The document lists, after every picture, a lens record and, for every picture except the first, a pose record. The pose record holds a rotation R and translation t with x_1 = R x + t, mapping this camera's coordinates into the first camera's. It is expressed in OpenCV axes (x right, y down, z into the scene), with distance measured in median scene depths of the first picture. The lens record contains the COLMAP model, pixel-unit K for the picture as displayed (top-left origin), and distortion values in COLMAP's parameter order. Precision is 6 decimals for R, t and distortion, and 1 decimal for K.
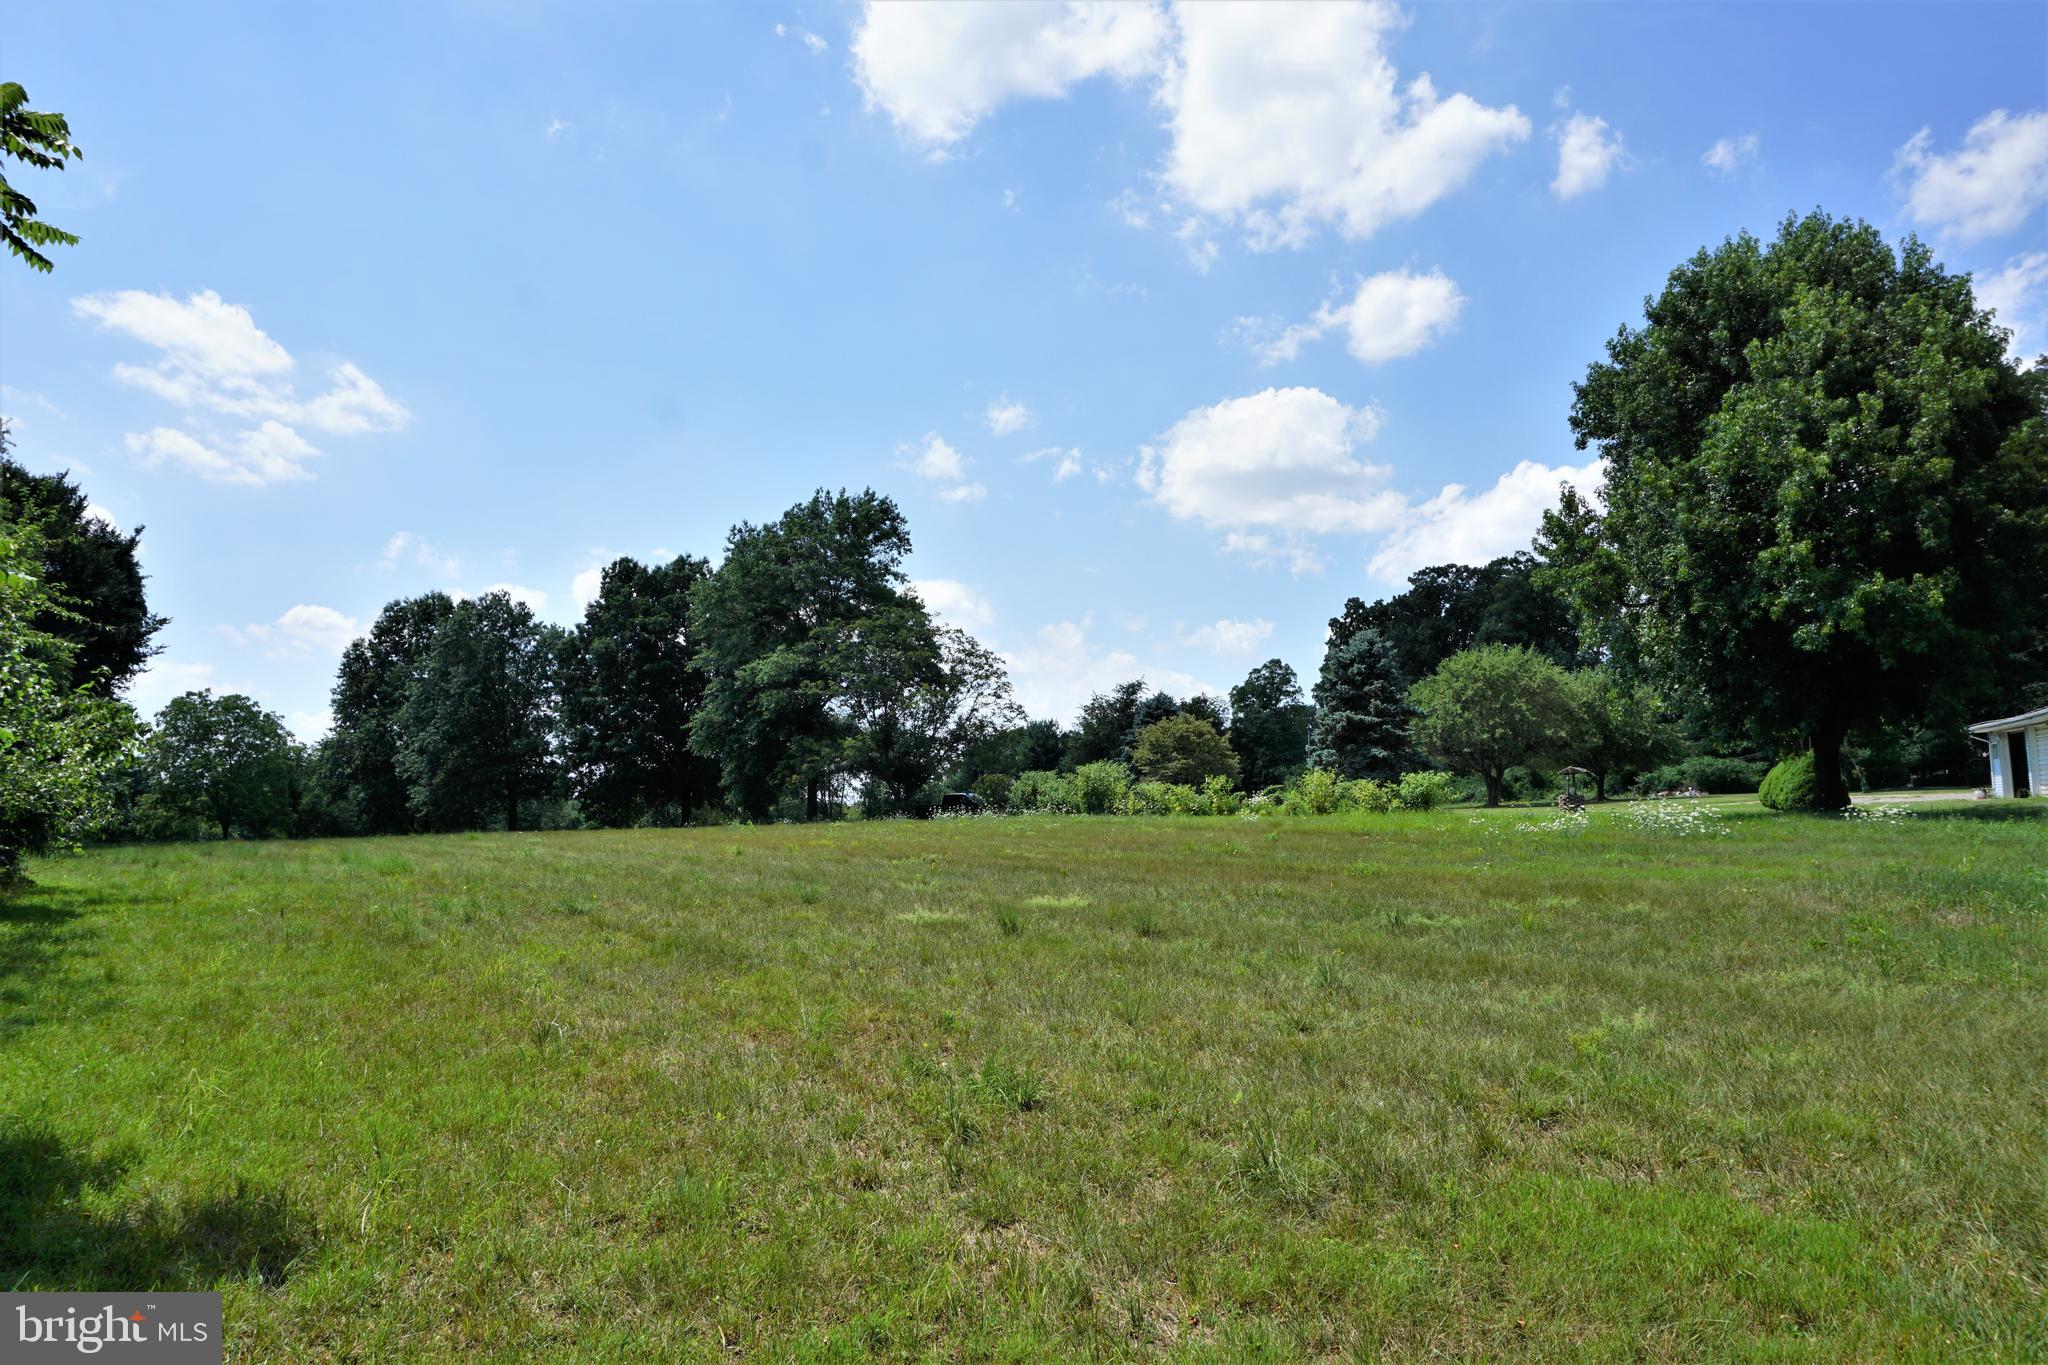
lens RADIAL K [[1365.6, 0, 1028.0], [0, 1365.6, 696.0], [0, 0, 1]] dist [-0.064750, 0.041052]
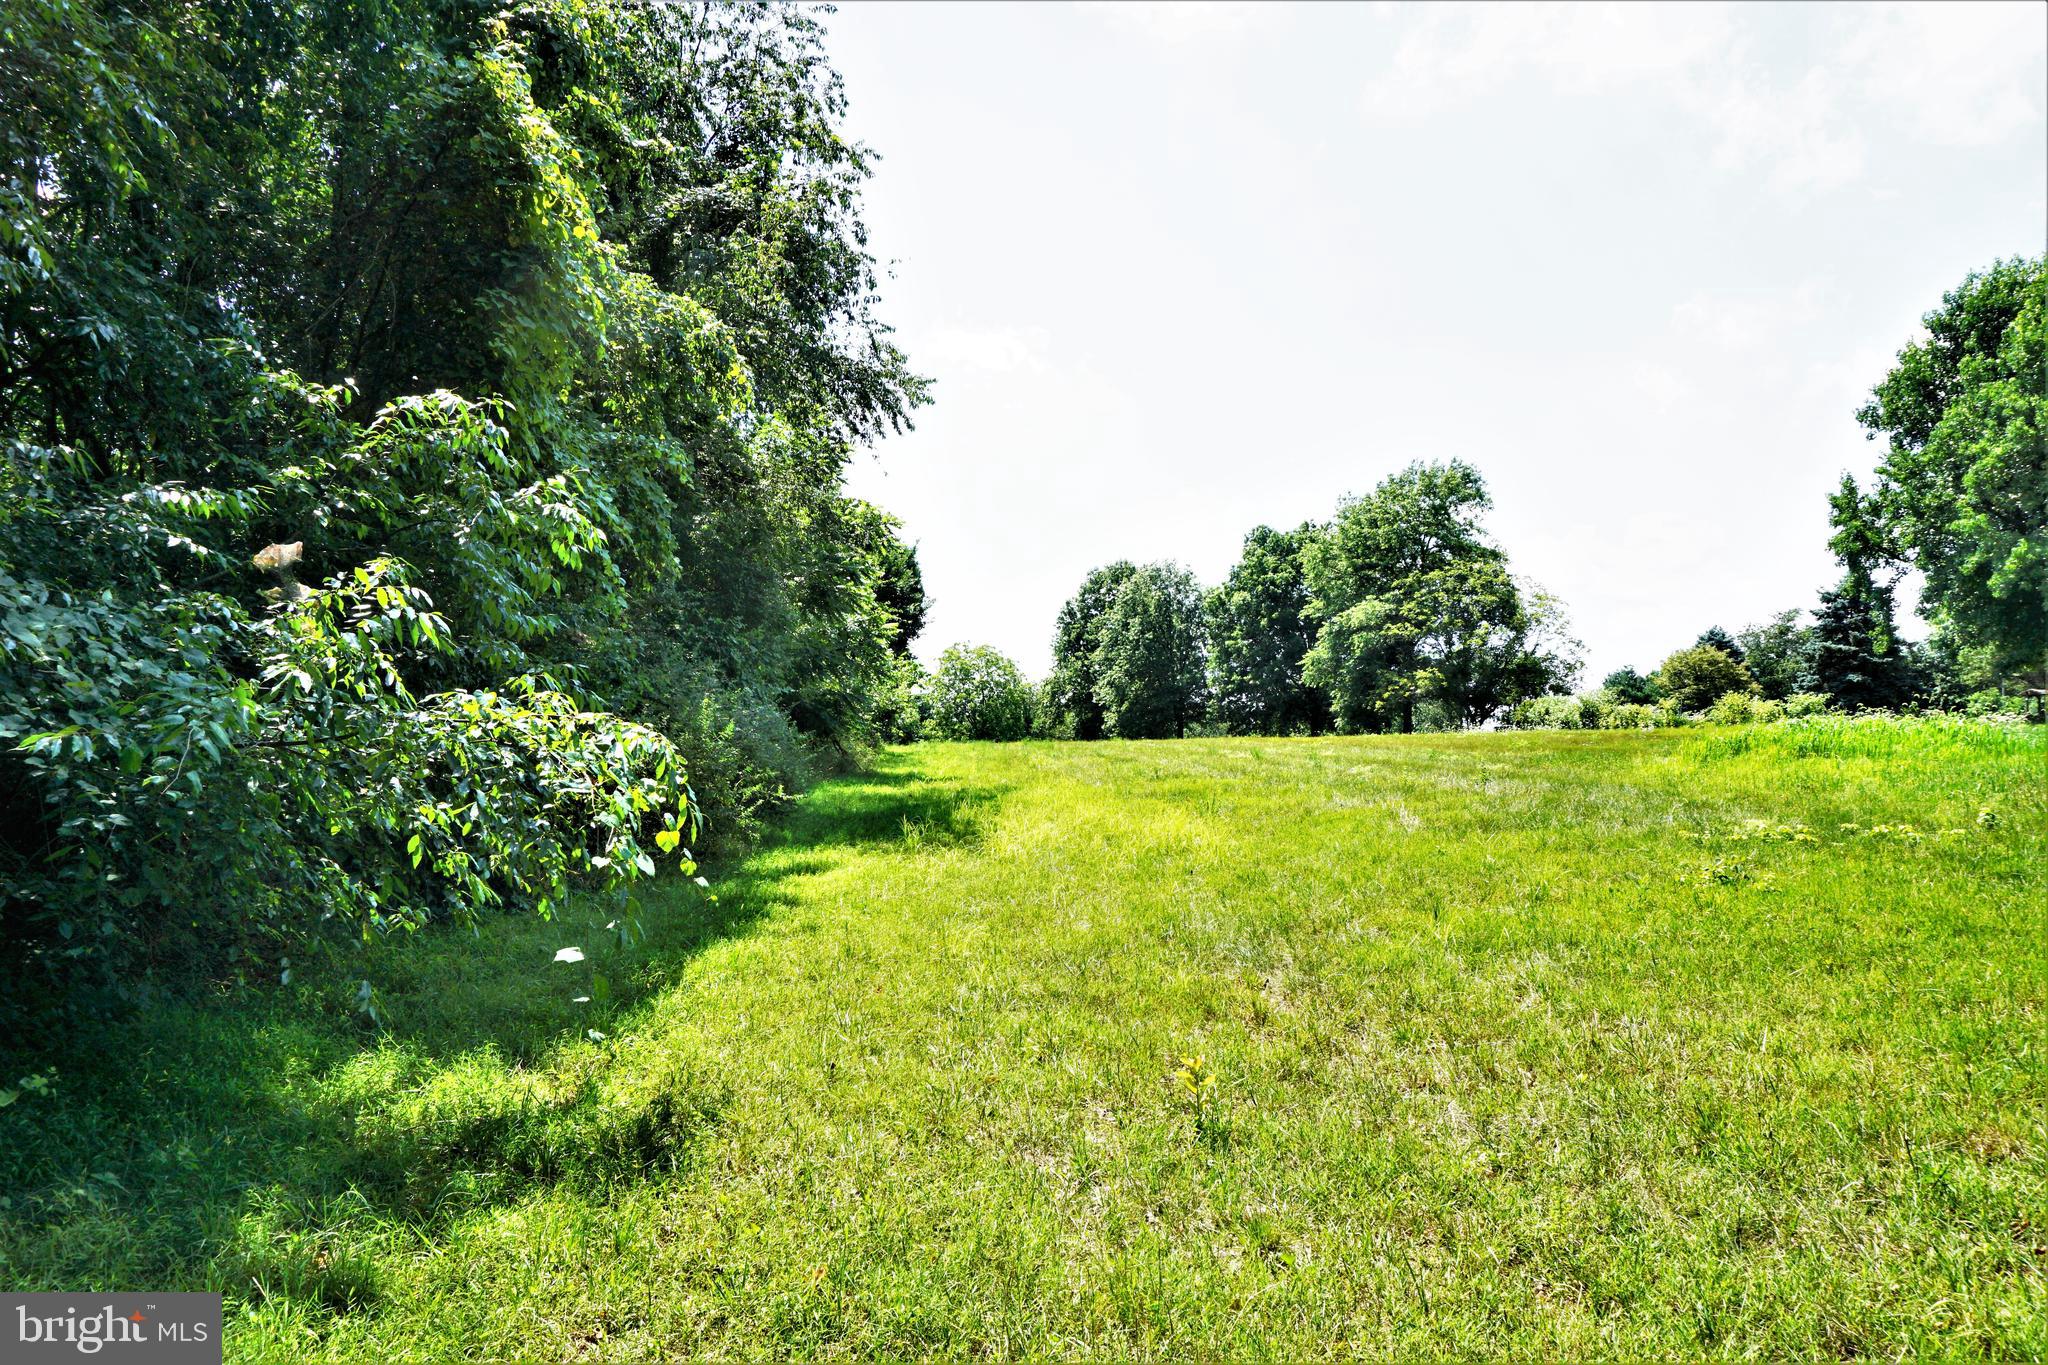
lens RADIAL K [[1365.6, 0, 1010.6], [0, 1365.6, 680.0], [0, 0, 1]] dist [-0.064750, 0.041052]
pose [[0.866525, -0.010248, -0.499029, 0.121745], [0.028866, 0.999145, 0.029605, -0.005708], [0.498299, -0.040059, 0.866079, -0.185041]]
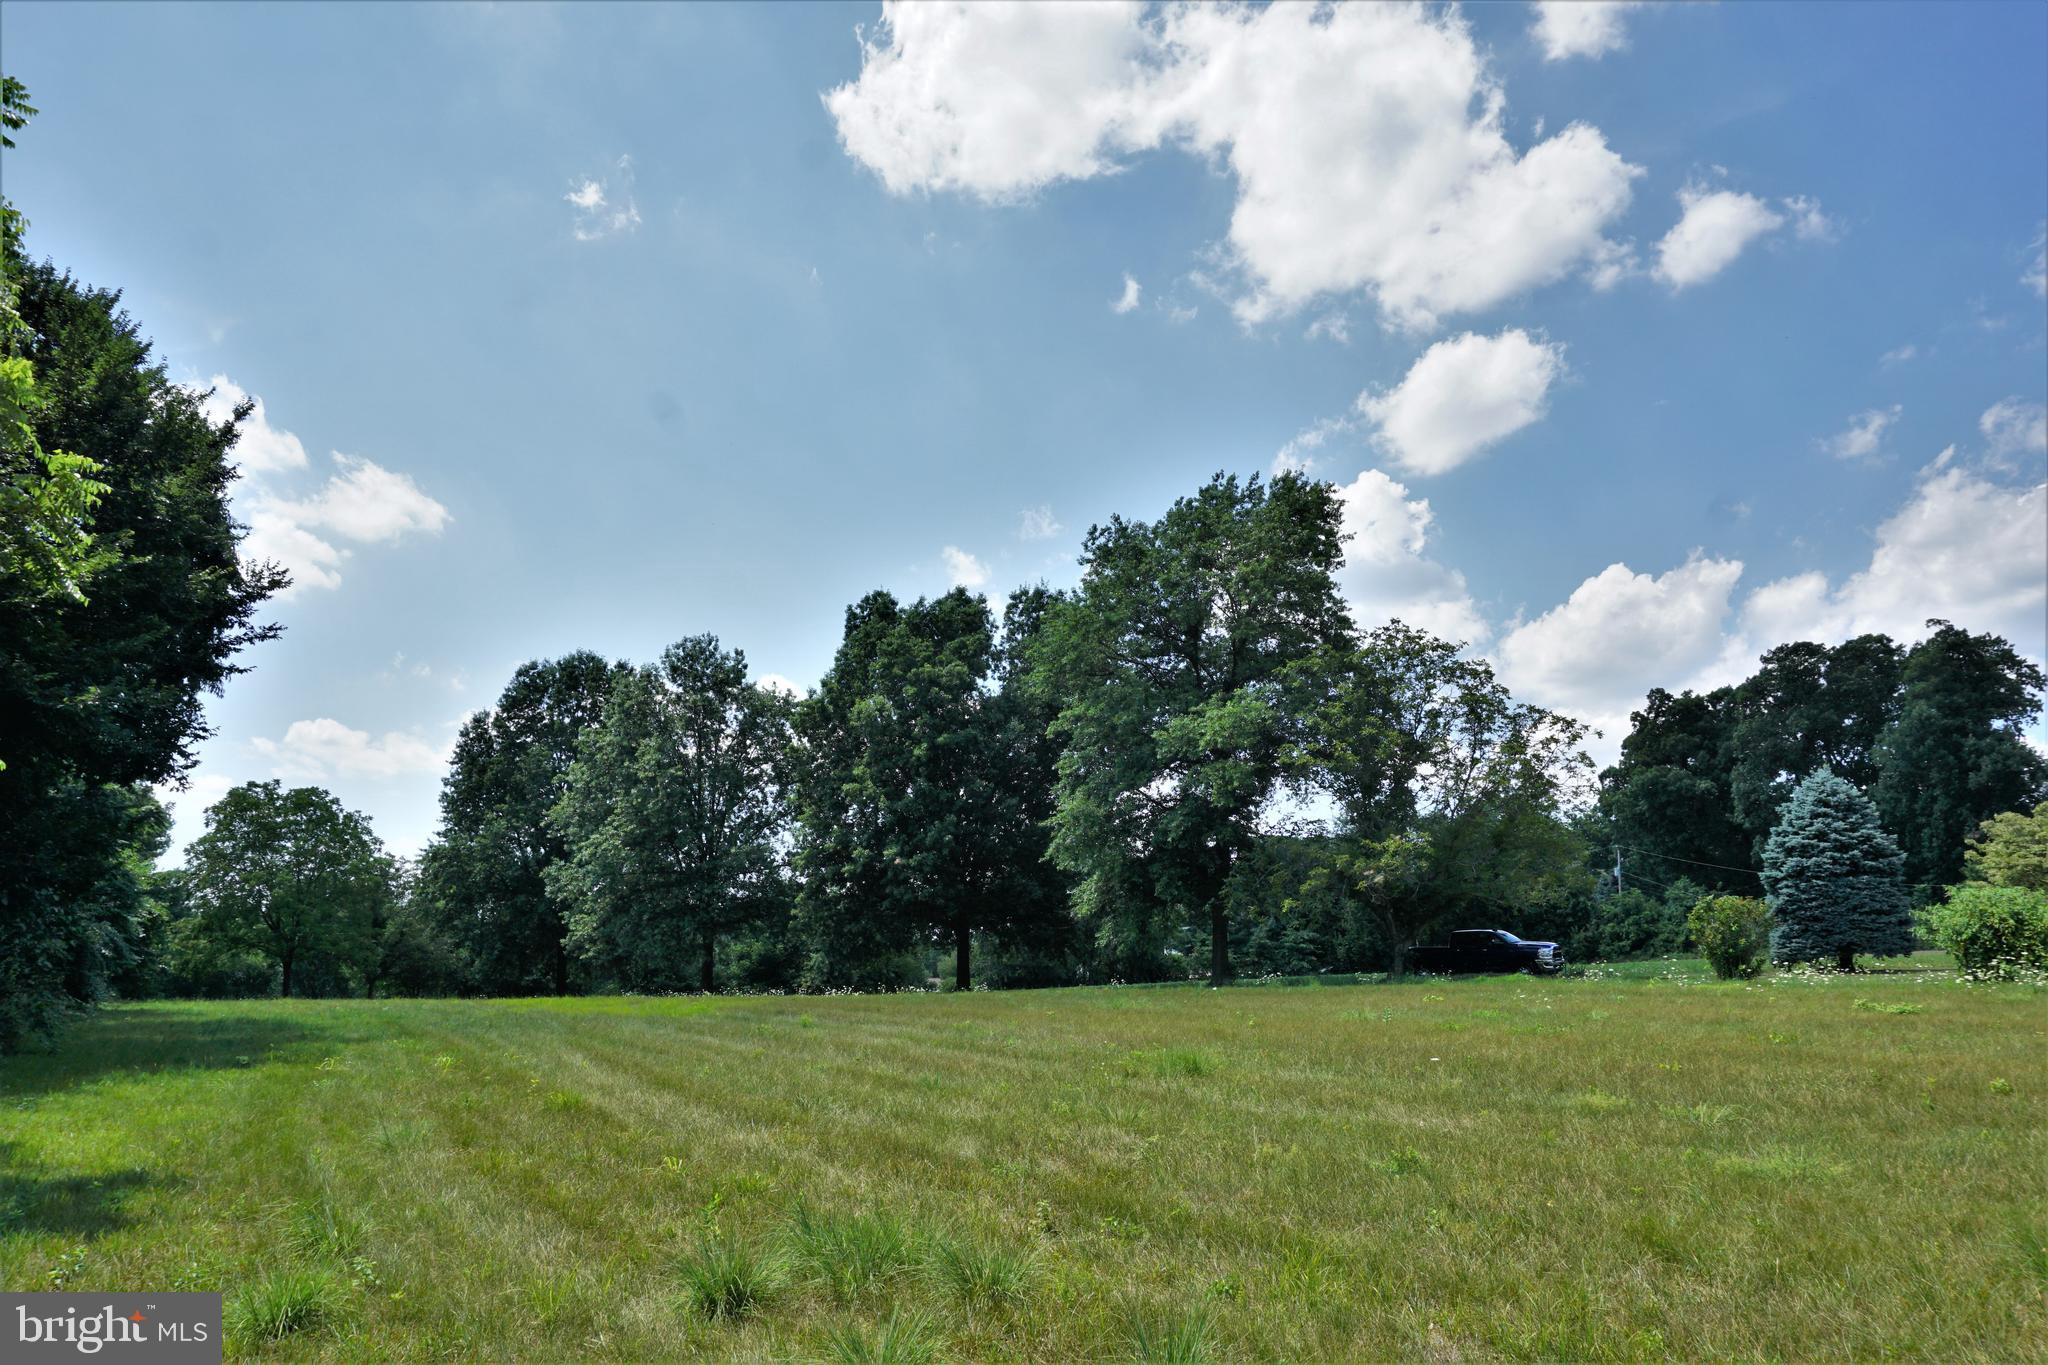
lens RADIAL K [[1365.6, 0, 1034.2], [0, 1365.6, 659.4], [0, 0, 1]] dist [-0.064750, 0.041052]
pose [[0.999865, 0.004919, -0.015660, -0.212107], [-0.006786, 0.992569, -0.121497, 0.020834], [0.014946, 0.121587, 0.992468, 0.303611]]
